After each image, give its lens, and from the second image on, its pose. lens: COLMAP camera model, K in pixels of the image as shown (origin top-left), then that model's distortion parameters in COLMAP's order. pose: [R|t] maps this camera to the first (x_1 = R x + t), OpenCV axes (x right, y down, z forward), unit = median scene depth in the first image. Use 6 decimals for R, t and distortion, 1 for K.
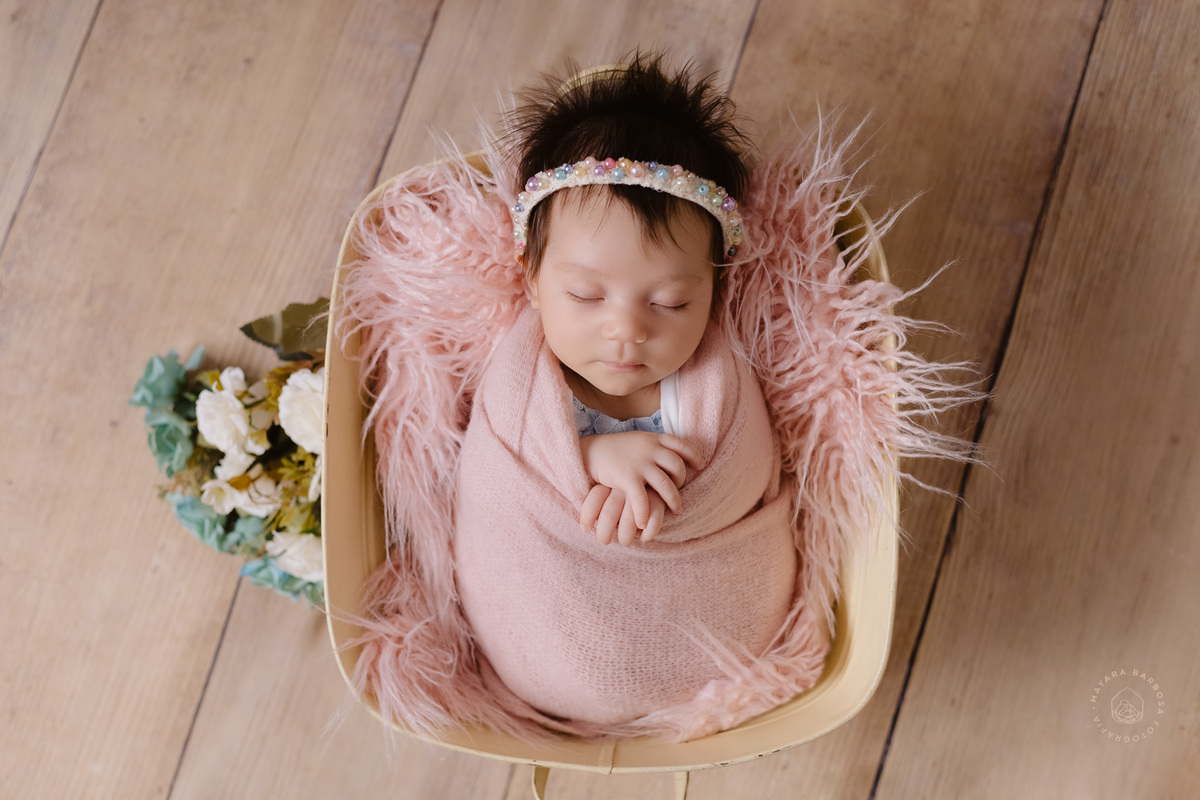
lens RADIAL K [[1866.1, 0, 600.0], [0, 1866.1, 400.0], [0, 0, 1]] dist [-0.072234, 0.006152]
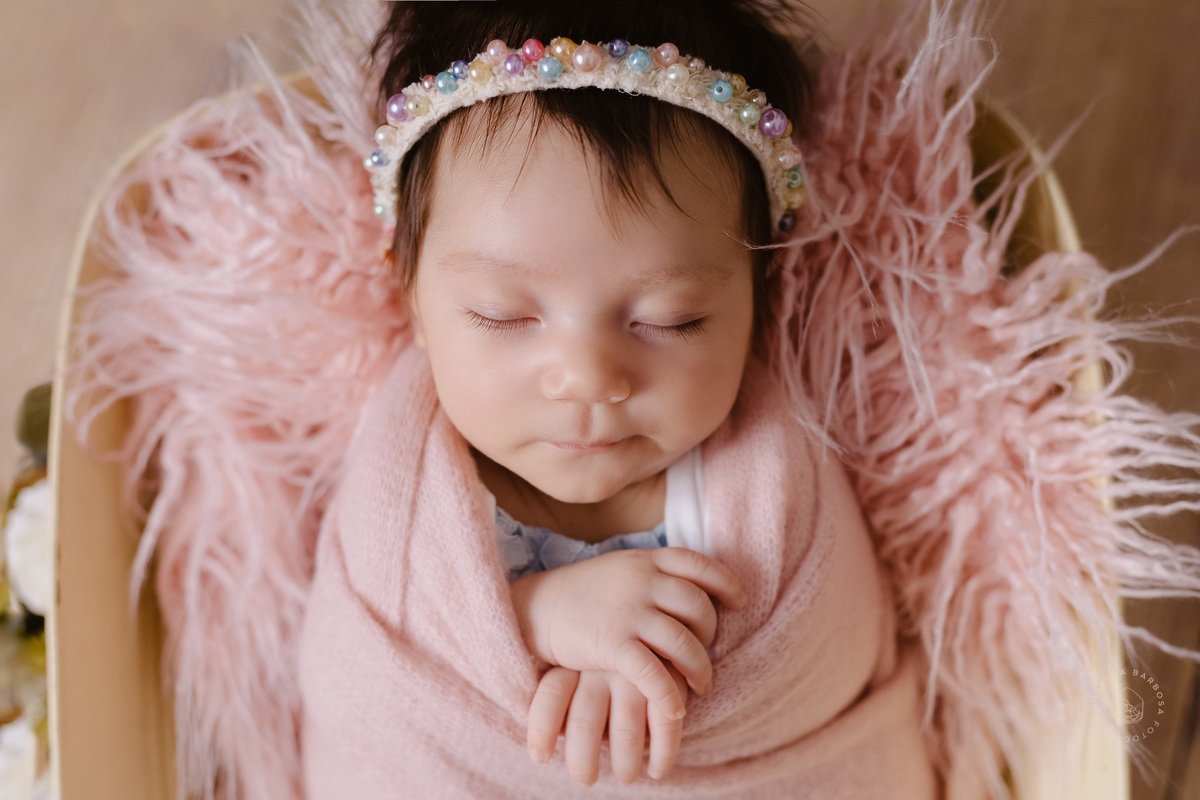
lens RADIAL K [[1866.1, 0, 600.0], [0, 1866.1, 400.0], [0, 0, 1]] dist [-0.072234, 0.006152]
pose [[0.998339, -0.045984, -0.034700, 0.033981], [0.044245, 0.997802, -0.049328, -0.005898], [0.036892, 0.047710, 0.998180, 0.468495]]
